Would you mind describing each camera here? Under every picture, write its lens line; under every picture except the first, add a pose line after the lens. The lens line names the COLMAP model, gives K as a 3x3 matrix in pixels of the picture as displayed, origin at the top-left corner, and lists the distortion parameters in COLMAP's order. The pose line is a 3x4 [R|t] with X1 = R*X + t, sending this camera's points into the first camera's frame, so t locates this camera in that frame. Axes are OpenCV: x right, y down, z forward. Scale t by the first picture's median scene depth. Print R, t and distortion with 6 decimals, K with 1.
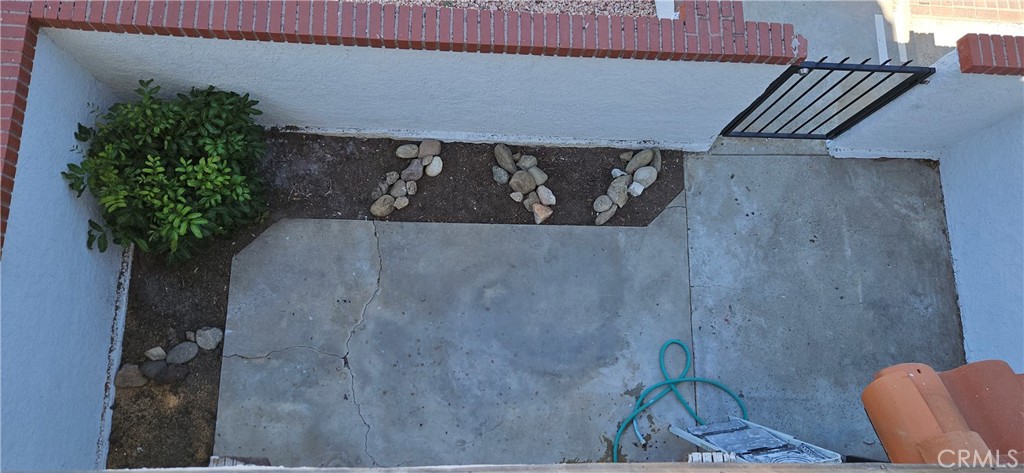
lens RADIAL K [[695.7, 0, 511.5], [0, 695.7, 238.9], [0, 0, 1]] dist [0.056277, -0.010379]
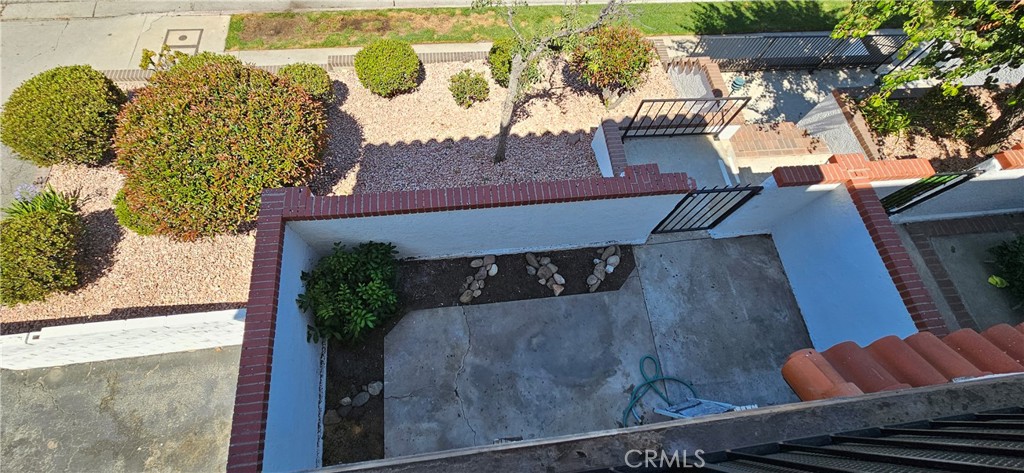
lens RADIAL K [[420.5, 0, 511.1], [0, 420.5, 234.0], [0, 0, 1]] dist [0.001219, -0.000041]
pose [[0.992873, -0.116390, 0.025618, -0.086648], [0.119057, 0.978312, -0.169502, -0.009527], [-0.005334, 0.171344, 0.985197, -0.050631]]
